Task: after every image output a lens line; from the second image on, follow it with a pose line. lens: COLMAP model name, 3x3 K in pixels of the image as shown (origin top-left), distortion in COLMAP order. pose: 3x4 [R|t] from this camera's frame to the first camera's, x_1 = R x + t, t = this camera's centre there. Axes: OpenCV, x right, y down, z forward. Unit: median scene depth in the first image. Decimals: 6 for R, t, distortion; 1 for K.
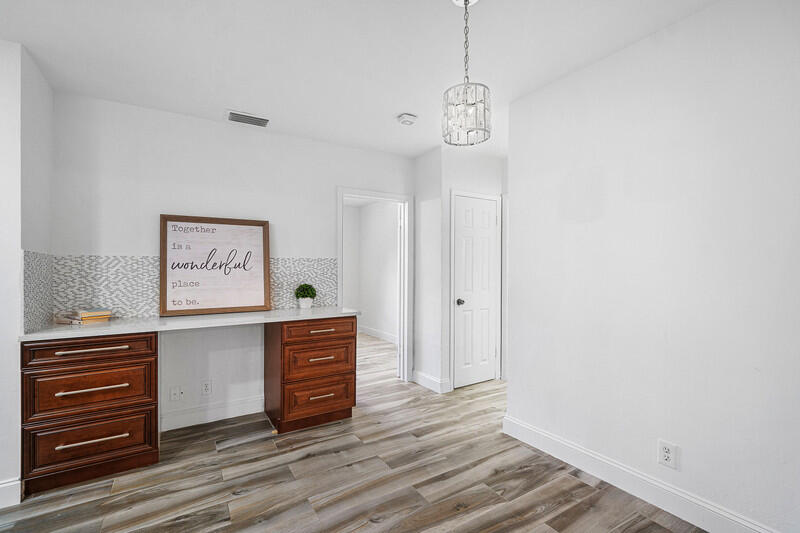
lens RADIAL K [[356.6, 0, 397.1], [0, 356.6, 273.1], [0, 0, 1]] dist [0.001538, -0.000009]
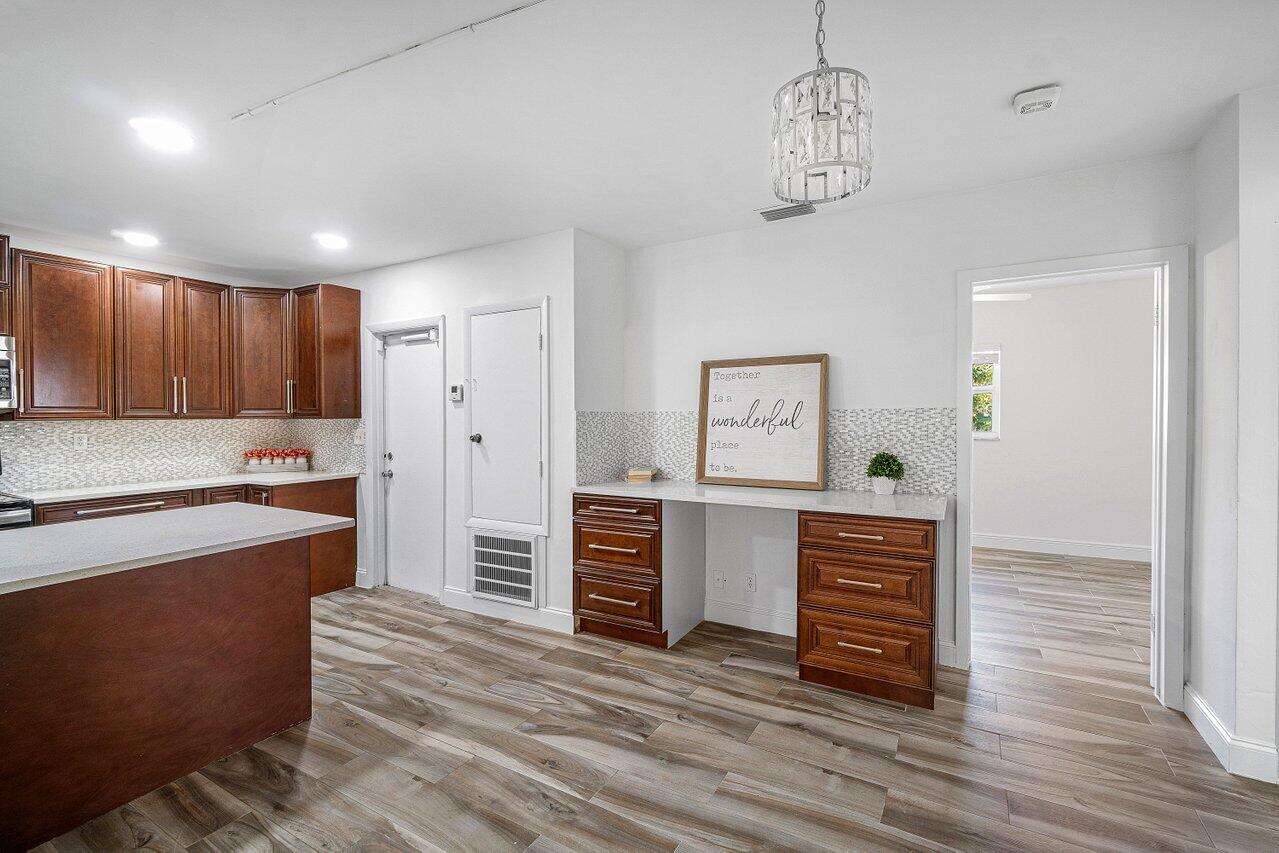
lens RADIAL K [[550.5, 0, 623.7], [0, 550.5, 421.9], [0, 0, 1]] dist [0.017263, -0.000552]
pose [[0.485378, 0.008607, -0.874262, 0.402205], [-0.002373, 0.999961, 0.008527, -0.034048], [0.874301, -0.002064, 0.485379, 0.215795]]
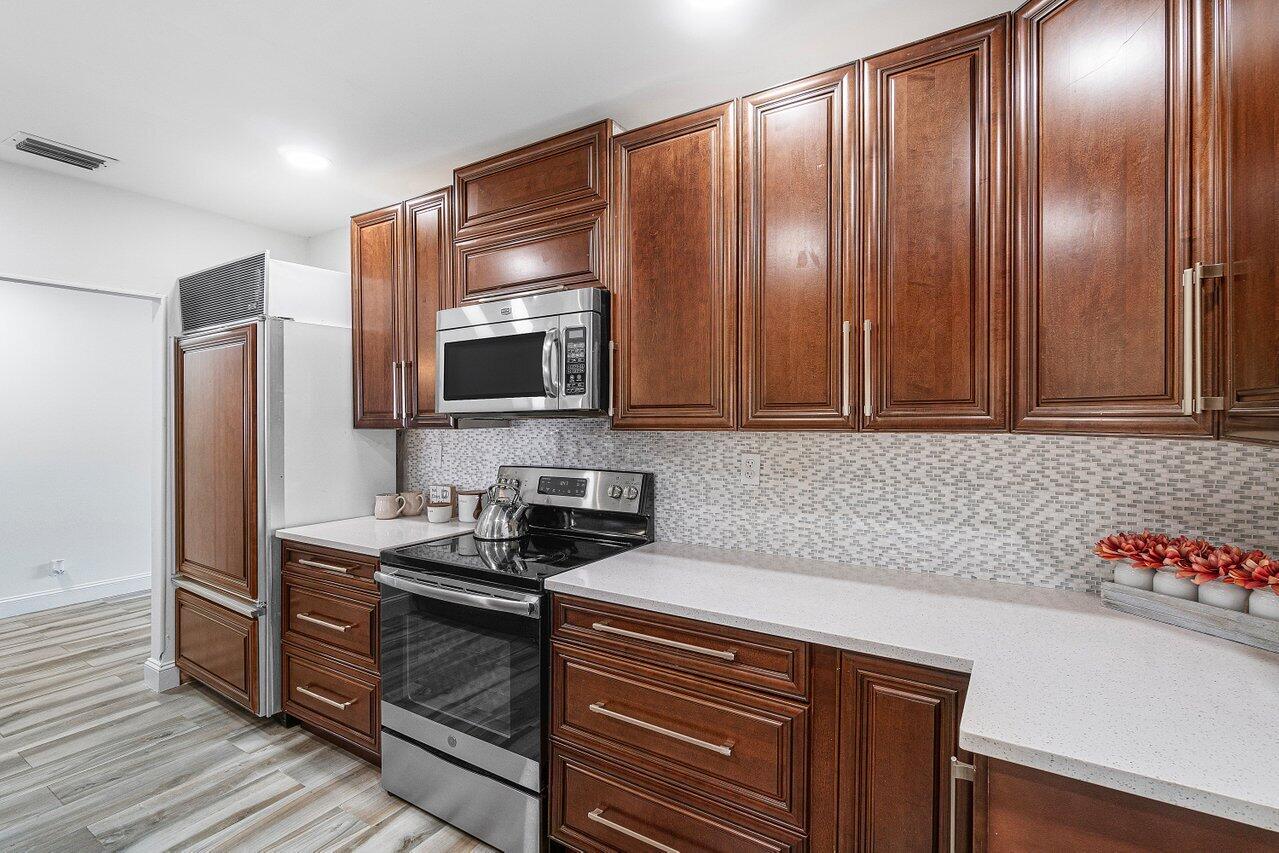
lens RADIAL K [[570.1, 0, 626.7], [0, 570.1, 429.2], [0, 0, 1]] dist [0.001538, -0.000009]
pose [[-0.903439, 0.015714, -0.428428, -1.030314], [0.003418, 0.999560, 0.029455, -0.046322], [0.428703, 0.025147, -0.903096, 0.326558]]
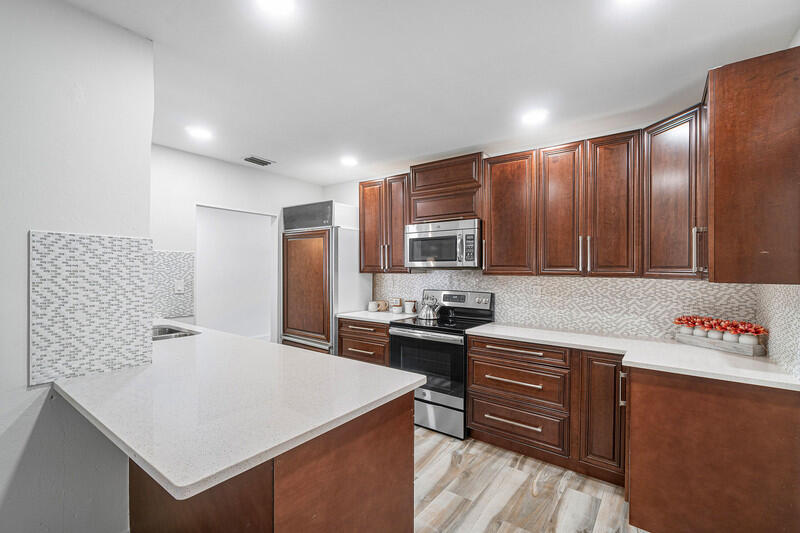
lens RADIAL K [[356.6, 0, 402.5], [0, 356.6, 266.1], [0, 0, 1]] dist [0.001538, -0.000009]
pose [[-0.916481, -0.010443, -0.399943, -0.629308], [-0.012202, 0.999924, 0.001852, -0.051521], [0.399893, 0.006577, -0.916538, 0.608989]]
